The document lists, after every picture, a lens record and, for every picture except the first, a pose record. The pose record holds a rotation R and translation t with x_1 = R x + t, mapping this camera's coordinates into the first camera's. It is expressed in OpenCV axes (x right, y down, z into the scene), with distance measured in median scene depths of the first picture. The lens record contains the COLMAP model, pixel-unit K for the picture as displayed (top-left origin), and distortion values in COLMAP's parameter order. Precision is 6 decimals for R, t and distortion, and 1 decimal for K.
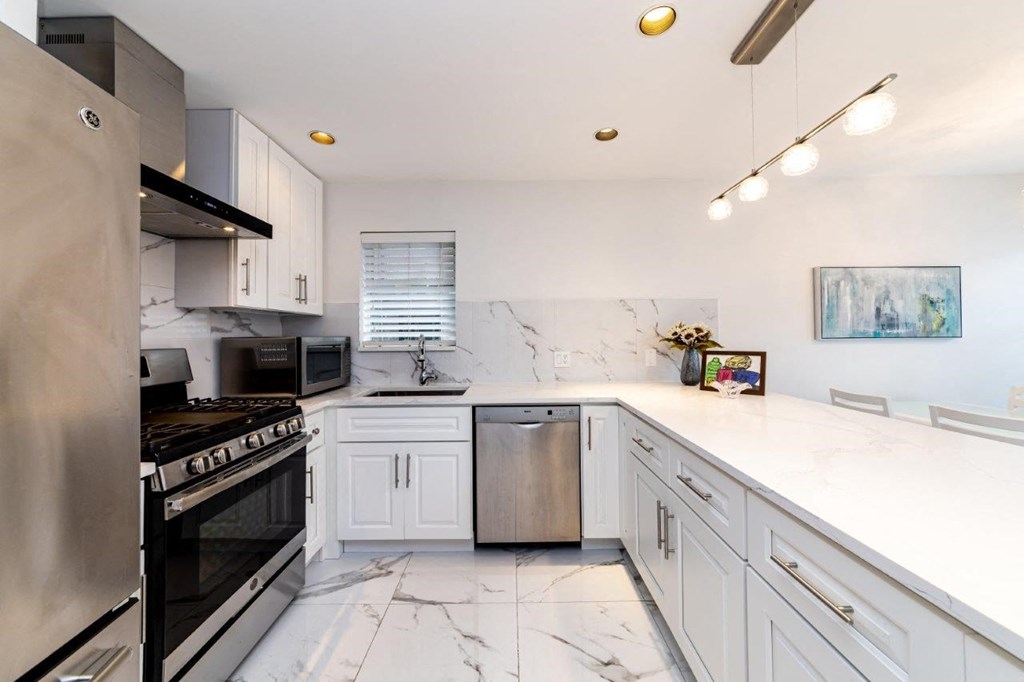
lens RADIAL K [[362.7, 0, 511.1], [0, 362.7, 342.0], [0, 0, 1]] dist [-0.001413, 0.000021]
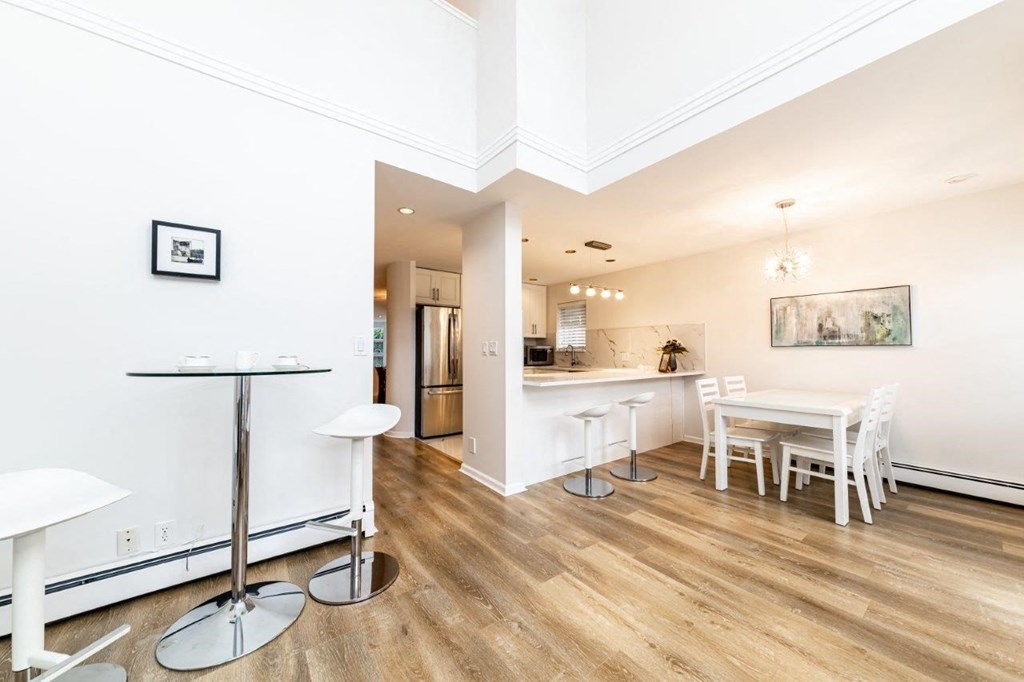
lens RADIAL K [[362.7, 0, 511.1], [0, 362.7, 342.0], [0, 0, 1]] dist [-0.001413, 0.000021]
pose [[0.598837, -0.011714, -0.800785, 1.407851], [-0.013332, 0.999609, -0.024593, 0.022750], [0.800760, 0.025403, 0.598446, -0.747979]]
